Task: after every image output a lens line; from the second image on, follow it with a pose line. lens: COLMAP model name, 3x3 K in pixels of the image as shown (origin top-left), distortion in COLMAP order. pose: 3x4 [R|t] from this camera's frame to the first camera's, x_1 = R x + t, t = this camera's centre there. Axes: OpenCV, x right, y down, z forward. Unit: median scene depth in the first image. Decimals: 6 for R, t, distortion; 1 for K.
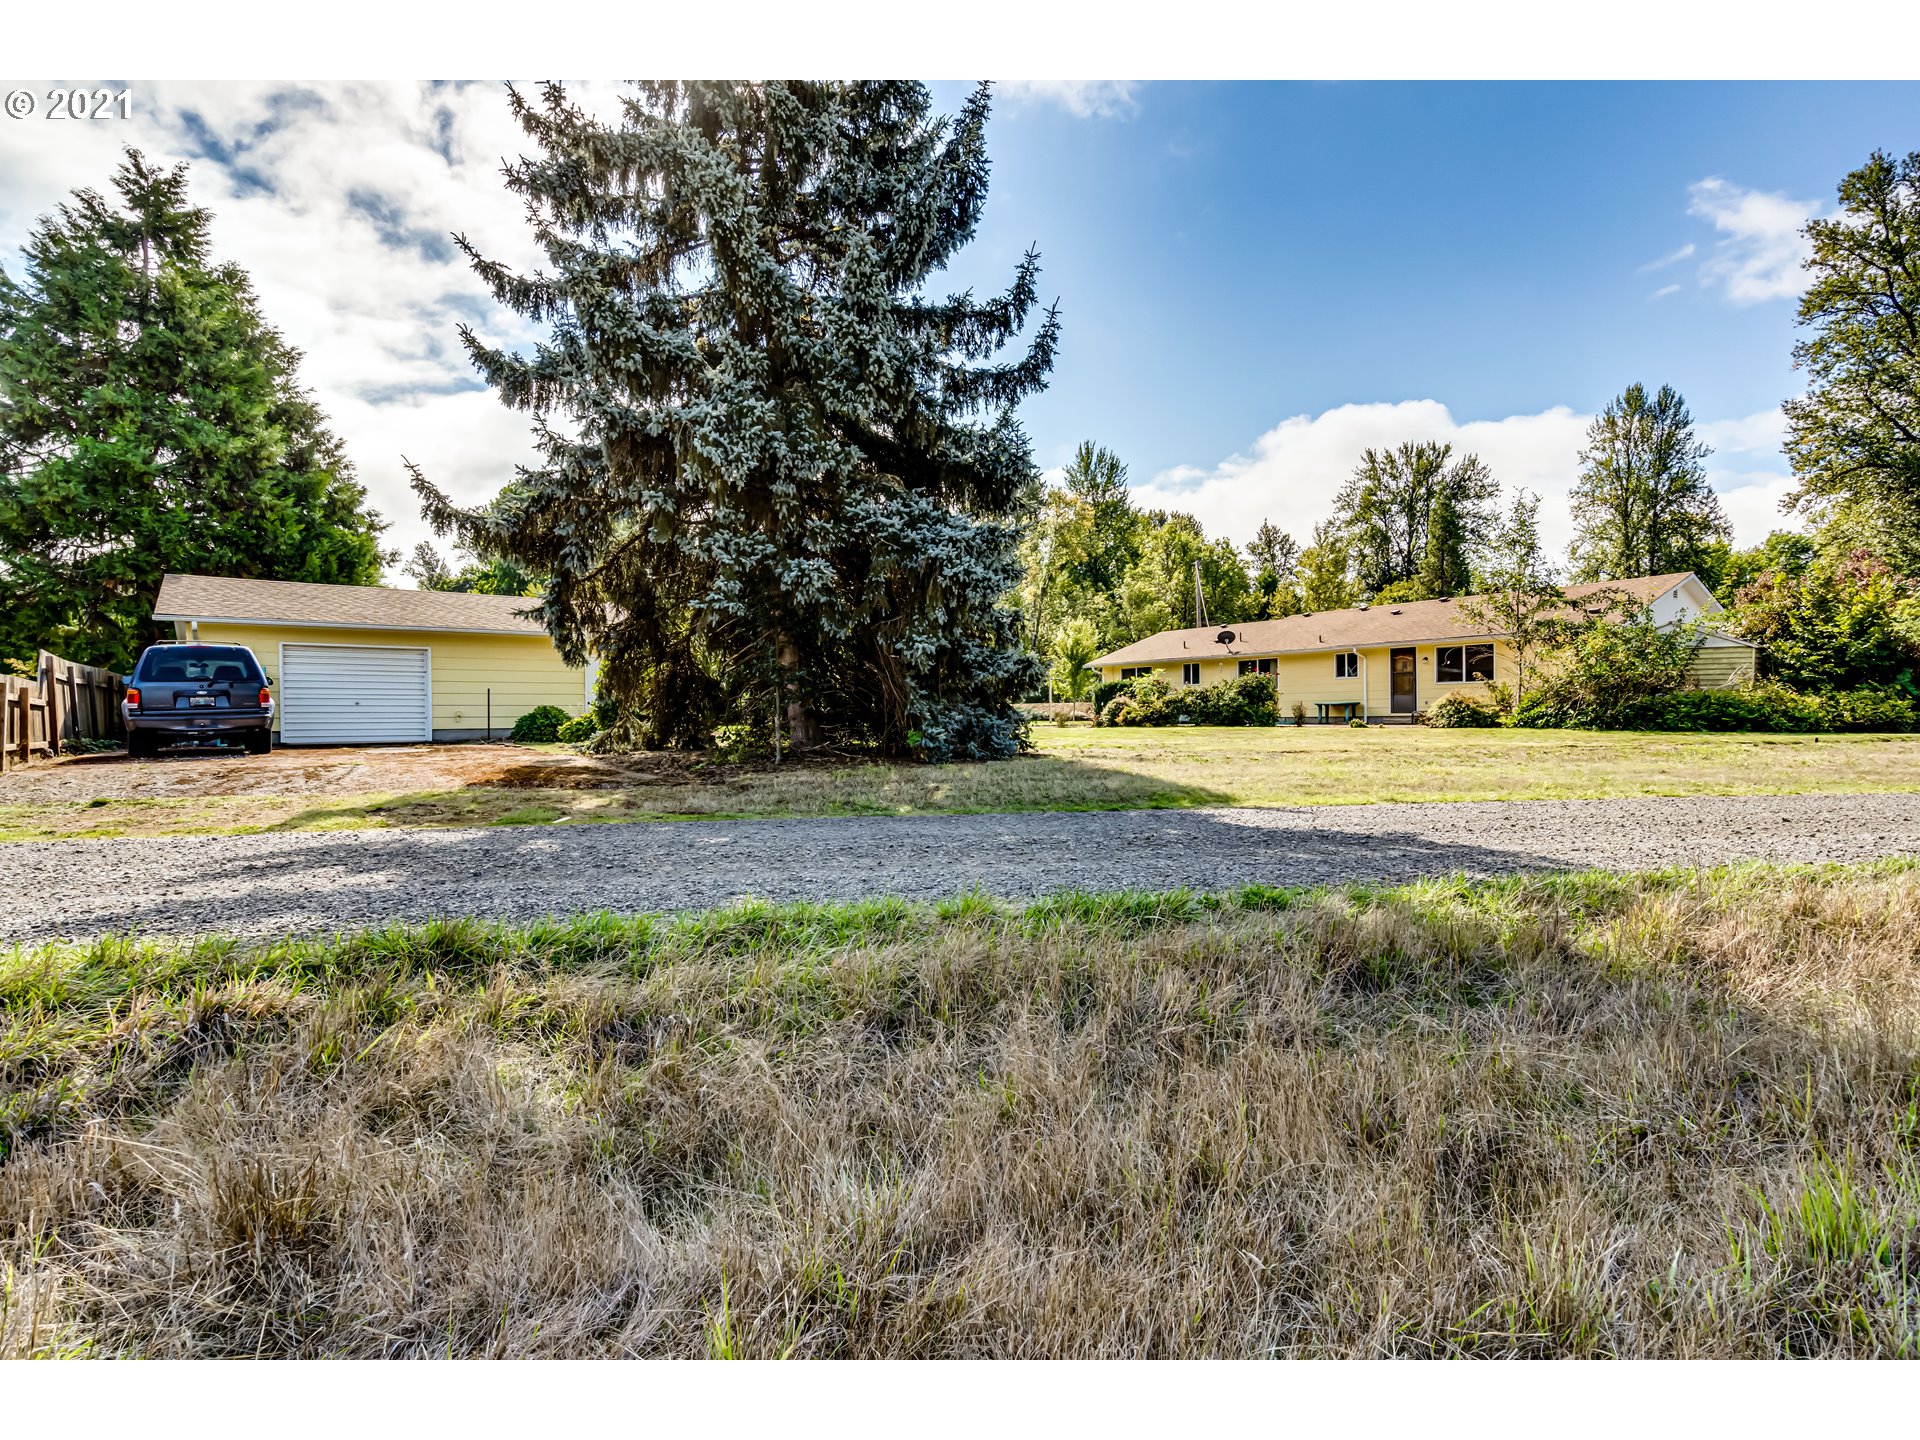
lens RADIAL K [[876.8, 0, 956.7], [0, 876.8, 725.5], [0, 0, 1]] dist [-0.000159, -0.000010]
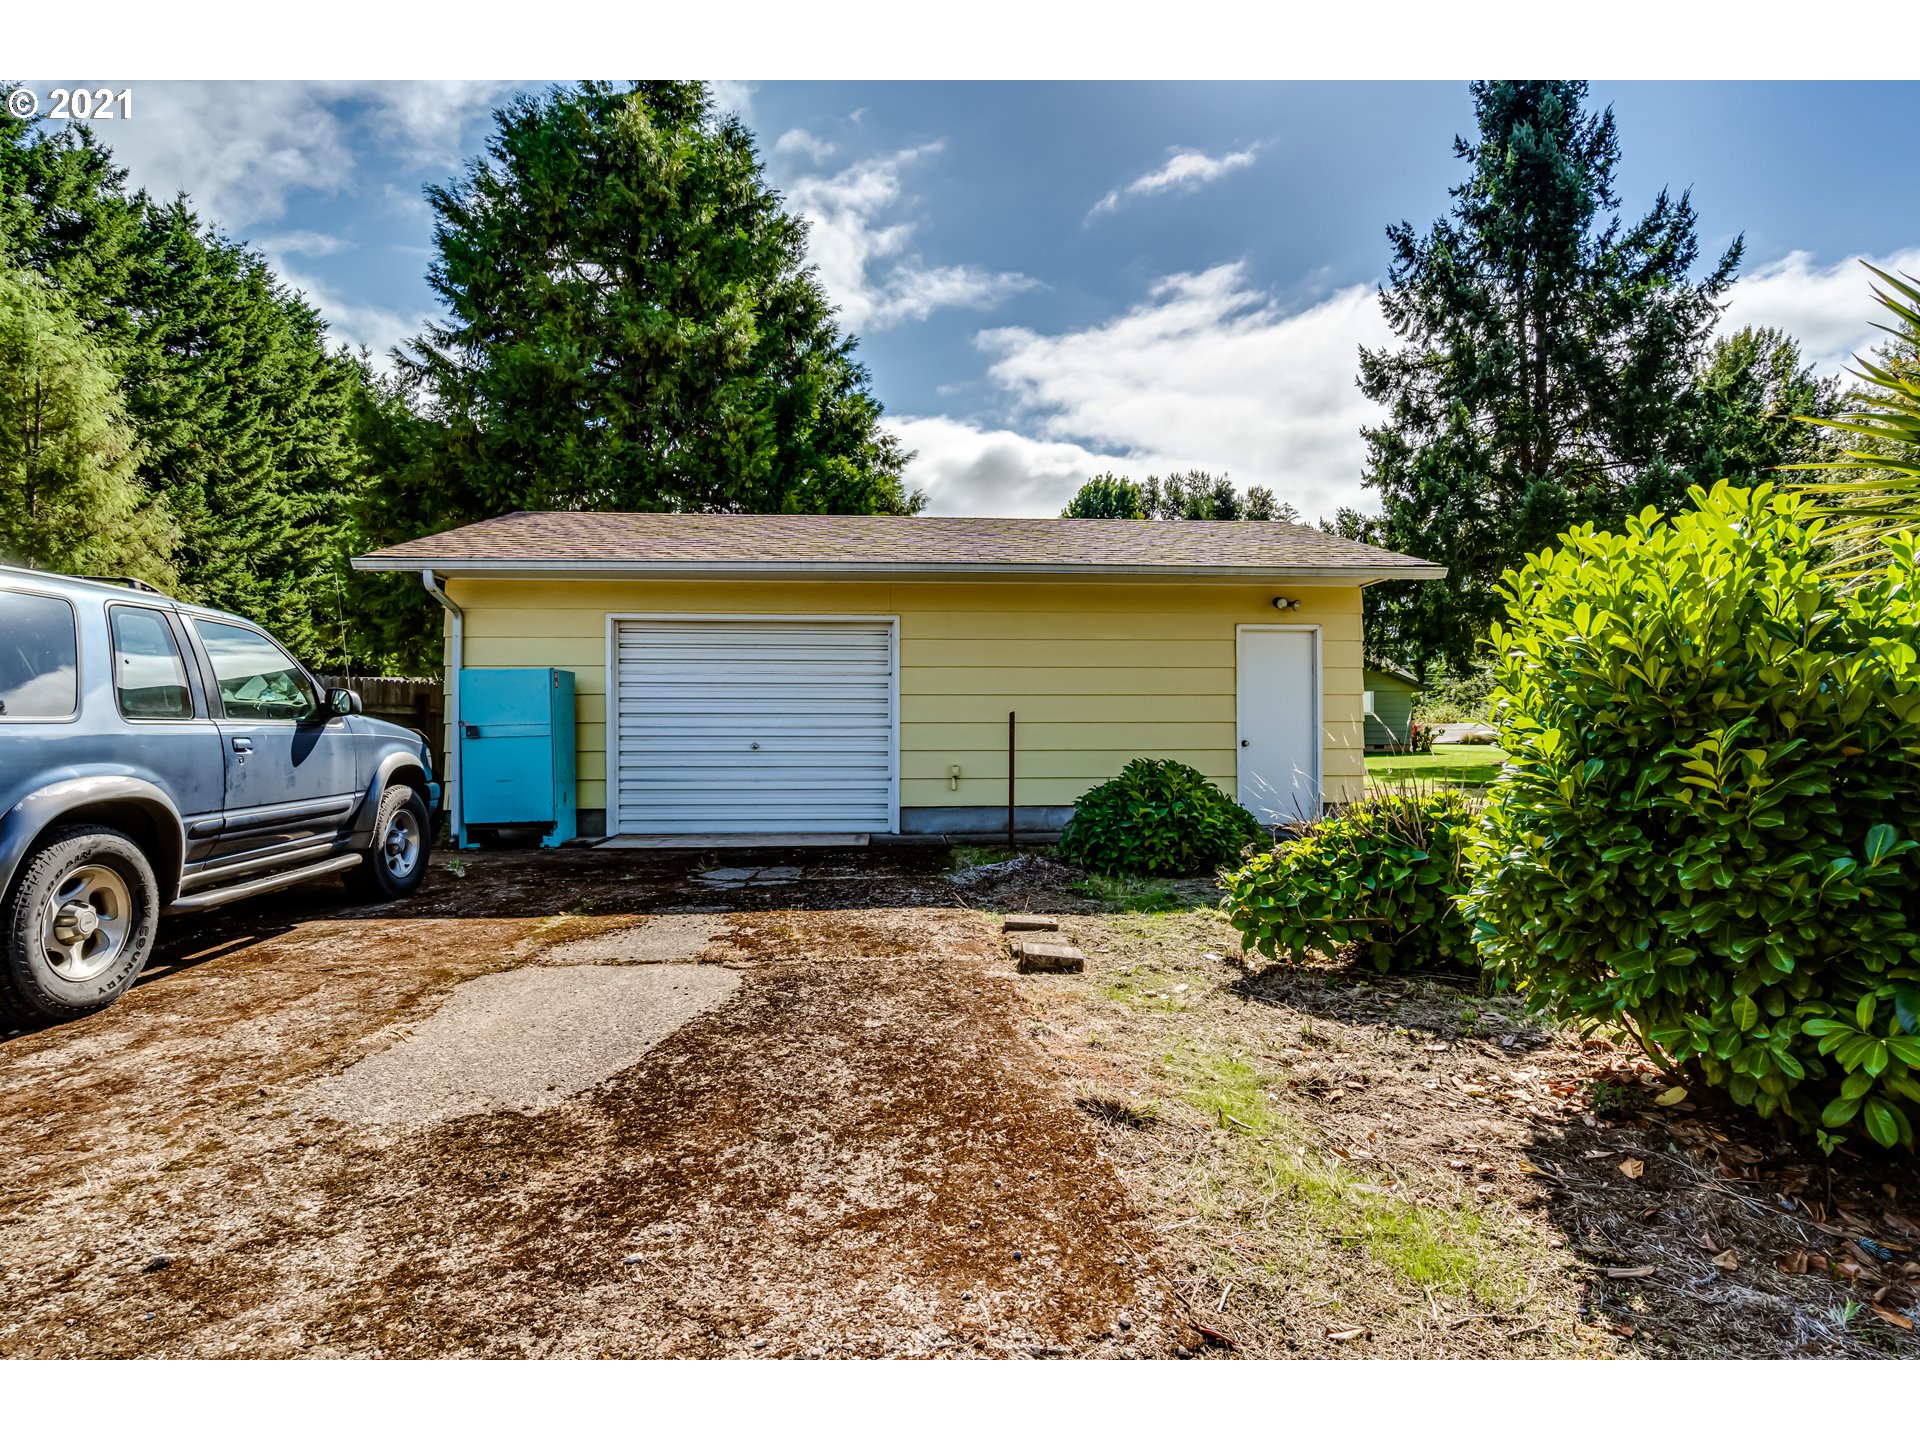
lens RADIAL K [[876.8, 0, 956.7], [0, 876.8, 725.5], [0, 0, 1]] dist [-0.000159, -0.000010]
pose [[0.815331, 0.001888, -0.578992, -0.283872], [-0.007209, 0.999950, -0.006892, -0.028116], [0.578951, 0.009793, 0.815304, 0.577046]]
